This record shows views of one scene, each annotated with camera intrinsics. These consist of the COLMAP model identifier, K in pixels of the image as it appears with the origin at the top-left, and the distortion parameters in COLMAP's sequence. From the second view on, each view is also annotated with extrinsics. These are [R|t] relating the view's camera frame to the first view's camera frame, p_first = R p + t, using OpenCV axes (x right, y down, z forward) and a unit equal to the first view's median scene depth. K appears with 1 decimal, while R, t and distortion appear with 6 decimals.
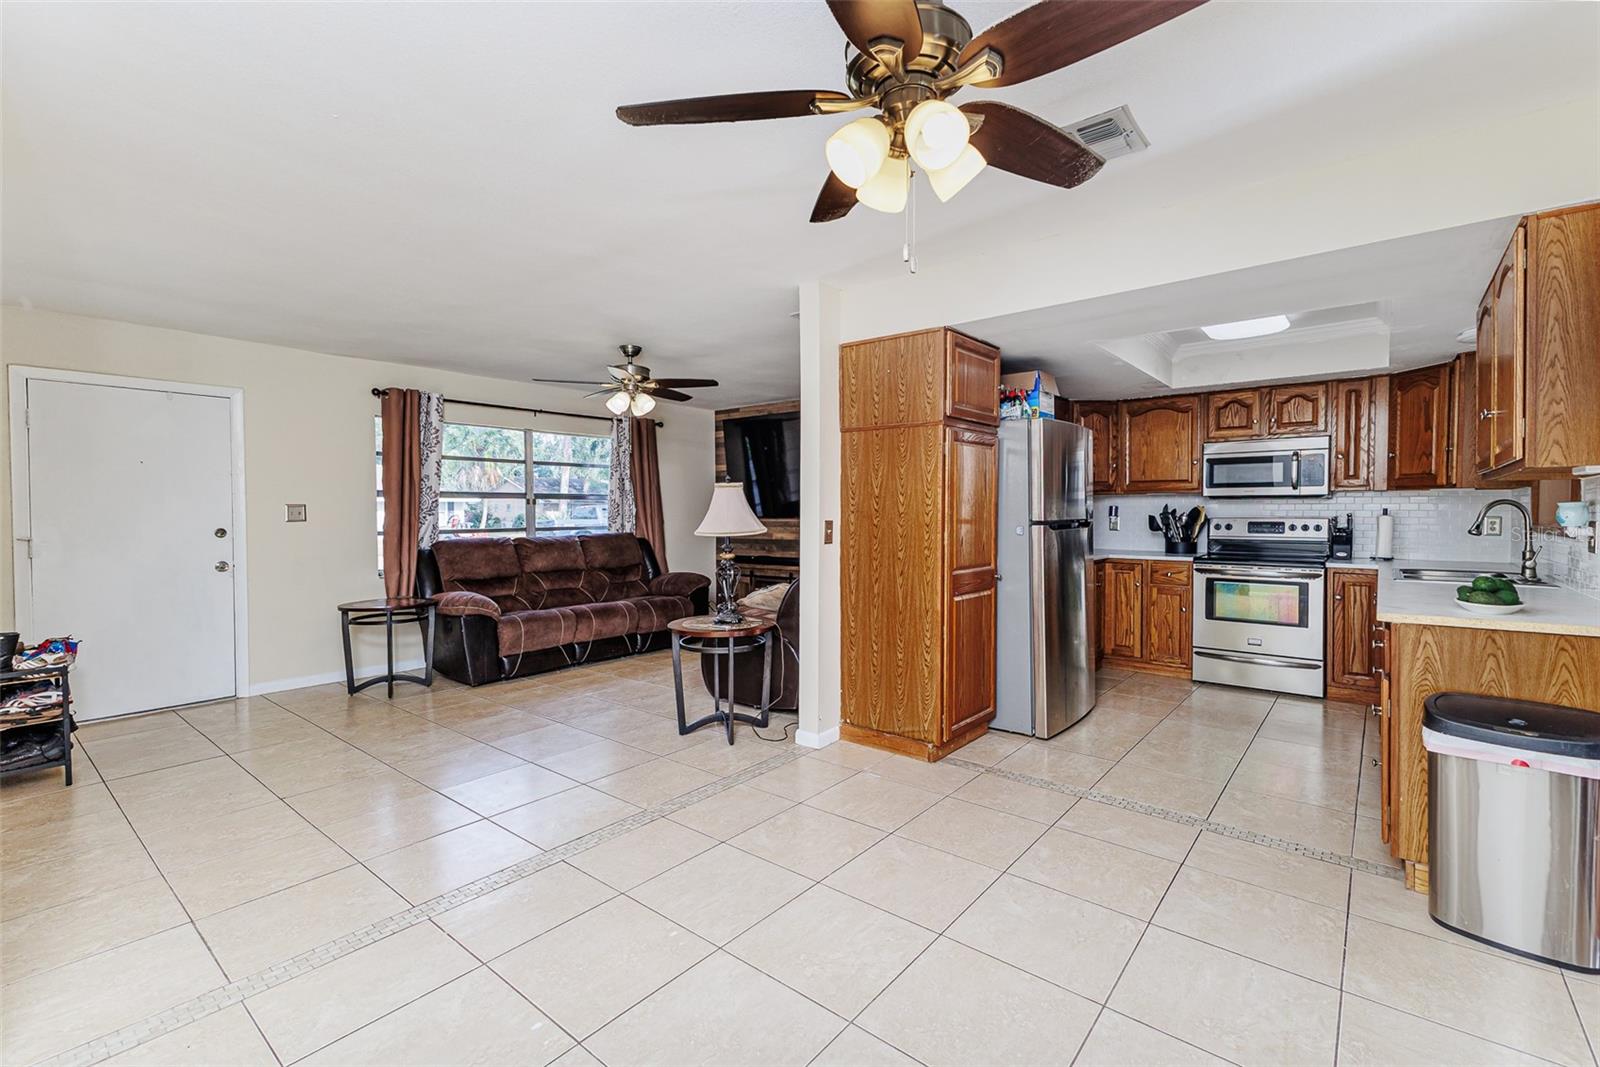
lens RADIAL K [[702.0, 0, 785.4], [0, 702.0, 526.8], [0, 0, 1]] dist [0.011902, 0.000346]
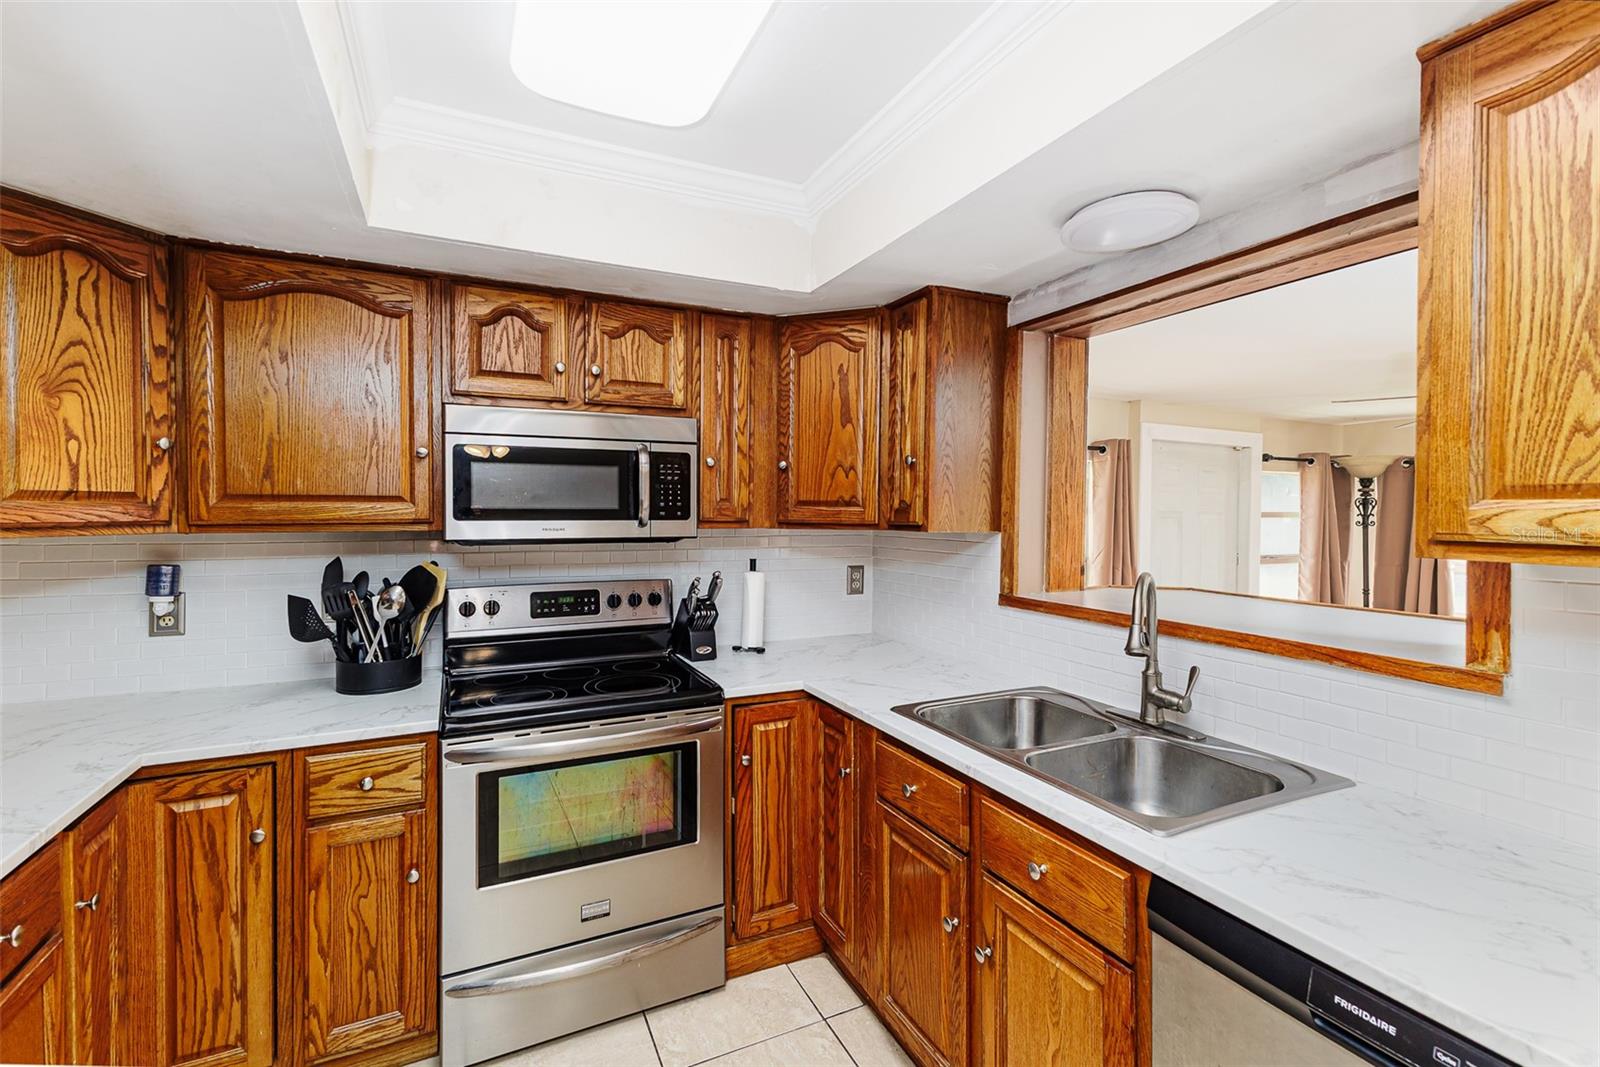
lens RADIAL K [[702.0, 0, 803.4], [0, 702.0, 519.5], [0, 0, 1]] dist [0.011902, 0.000346]
pose [[0.402303, -0.014665, 0.915389, 0.326742], [0.018175, 0.999803, 0.008030, -0.056252], [-0.915326, 0.013407, 0.402491, 0.682596]]
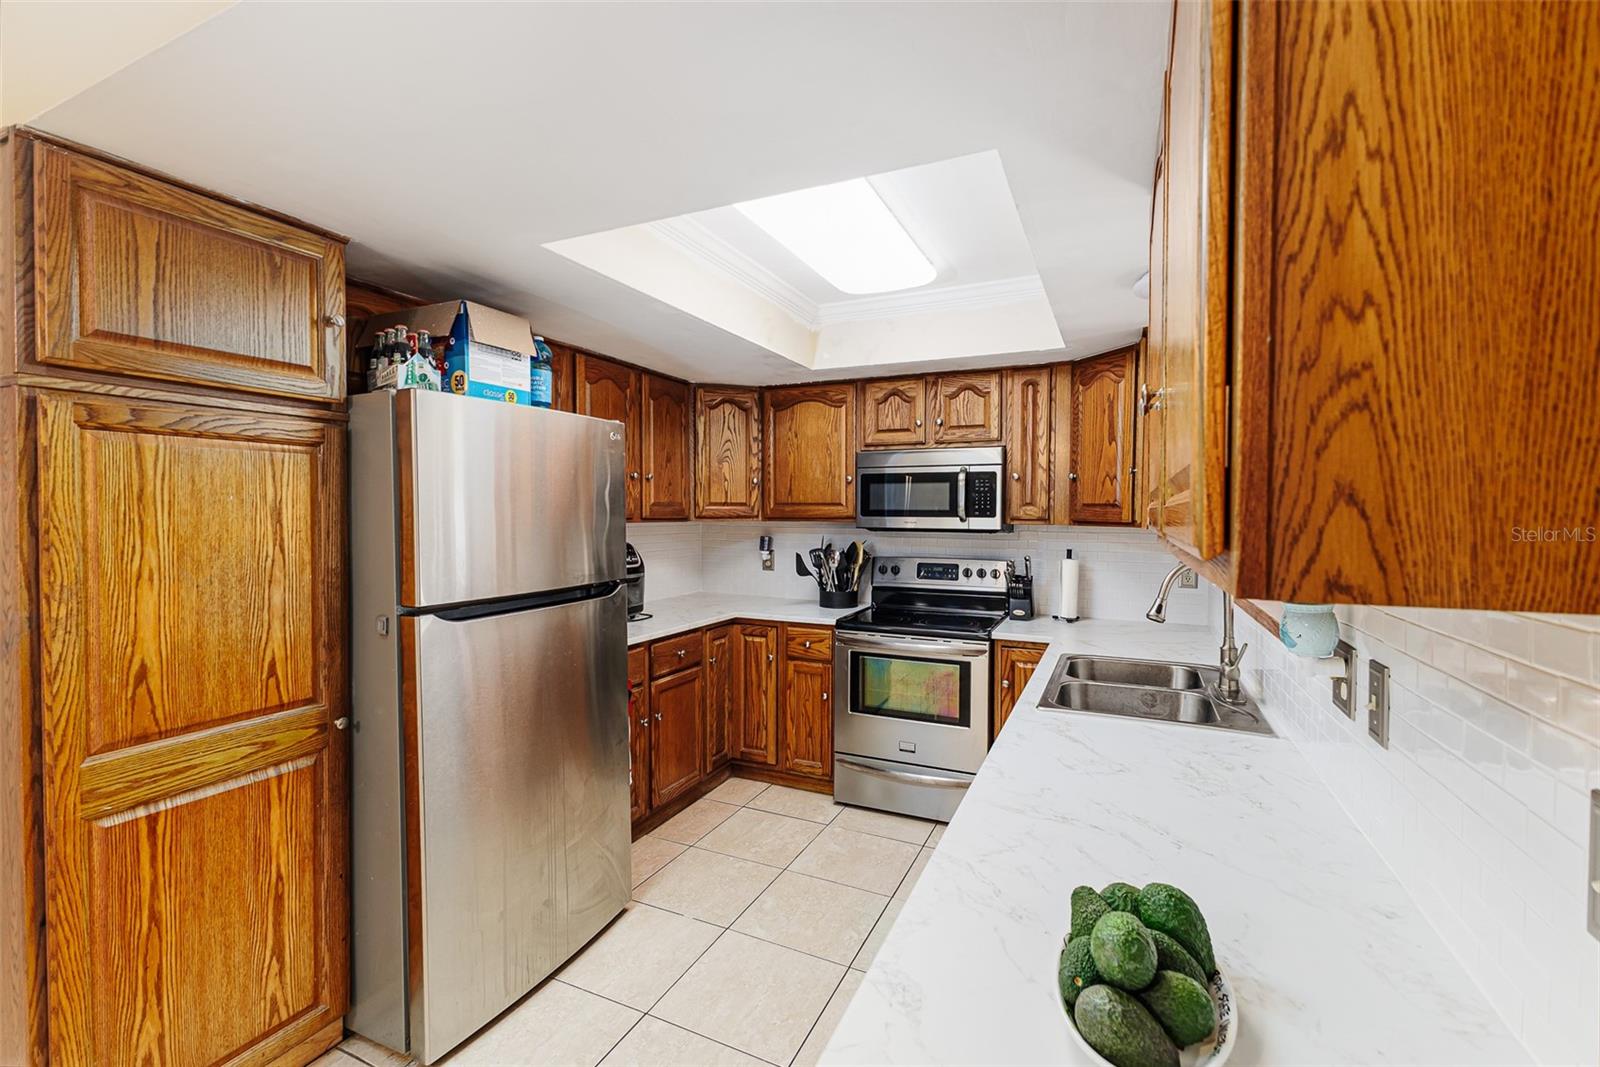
lens RADIAL K [[702.0, 0, 808.9], [0, 702.0, 537.7], [0, 0, 1]] dist [0.011902, 0.000346]
pose [[0.961808, -0.007334, 0.273628, 0.365185], [0.003052, 0.999866, 0.016074, -0.046207], [-0.273710, -0.014625, 0.961701, 0.353762]]
